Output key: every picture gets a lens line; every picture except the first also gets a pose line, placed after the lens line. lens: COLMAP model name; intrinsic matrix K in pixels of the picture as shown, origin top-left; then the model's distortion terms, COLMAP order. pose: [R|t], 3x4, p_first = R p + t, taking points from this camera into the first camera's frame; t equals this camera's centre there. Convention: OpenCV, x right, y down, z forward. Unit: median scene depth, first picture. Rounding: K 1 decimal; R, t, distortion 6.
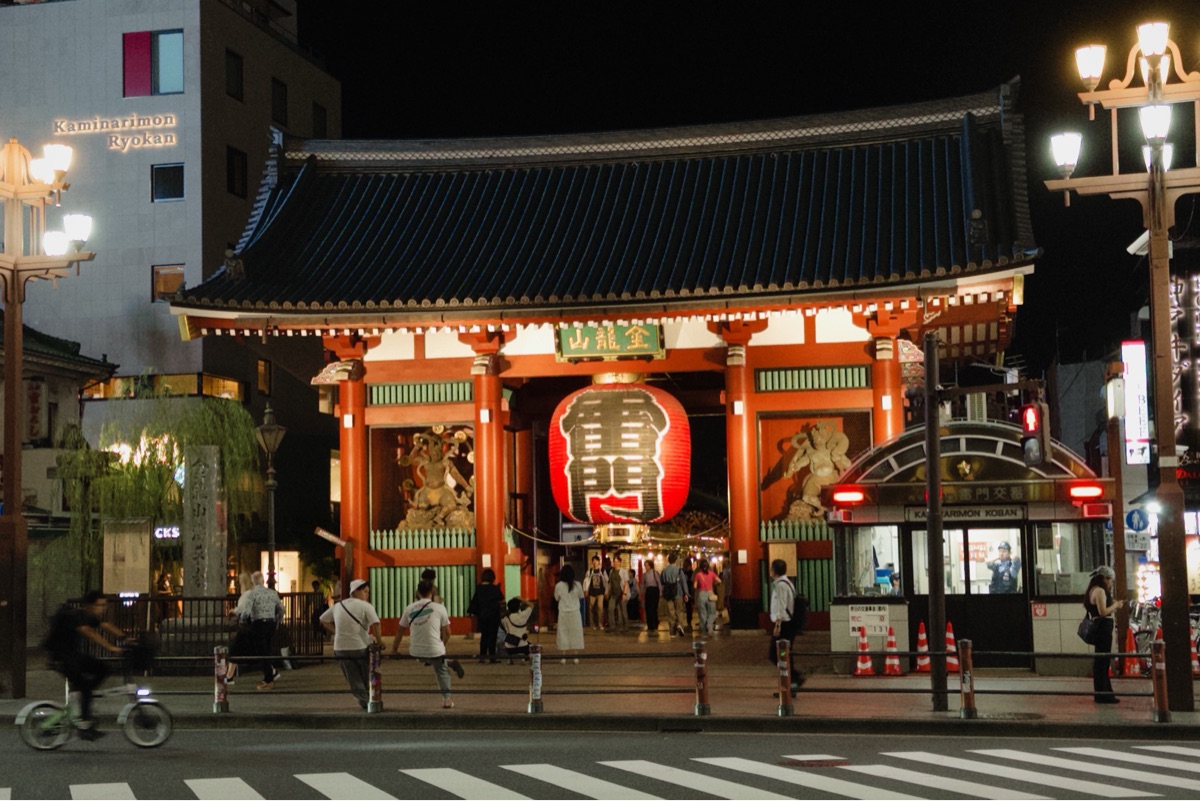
lens RADIAL K [[1789.4, 0, 600.0], [0, 1789.4, 400.5], [0, 0, 1]] dist [0.029077, 0.097730]
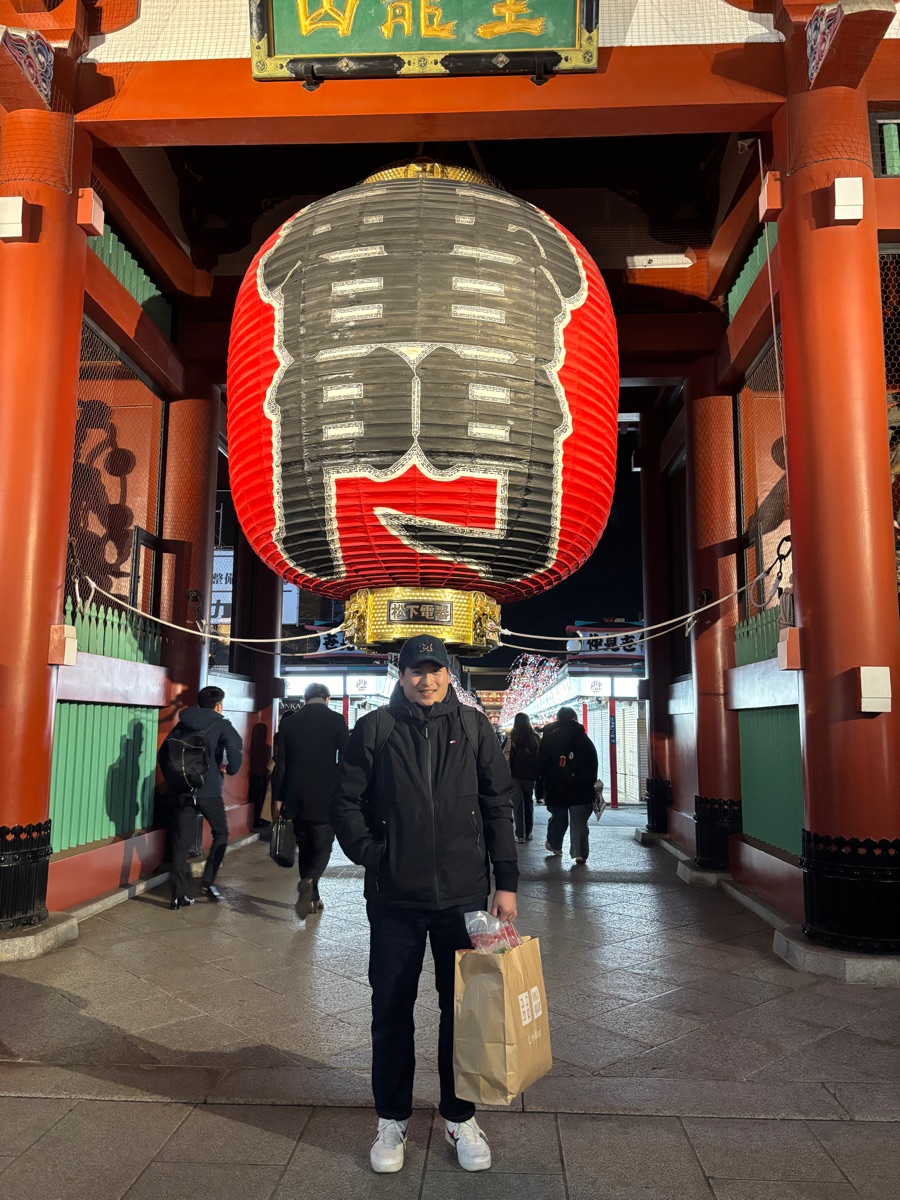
lens RADIAL K [[835.9, 0, 450.0], [0, 835.9, 600.0], [0, 0, 1]] dist [-0.000551, -0.000354]
pose [[0.992321, 0.039742, 0.117128, -0.002730], [-0.036784, 0.998950, -0.027307, 0.077638], [-0.118090, 0.022789, 0.992741, 0.855270]]
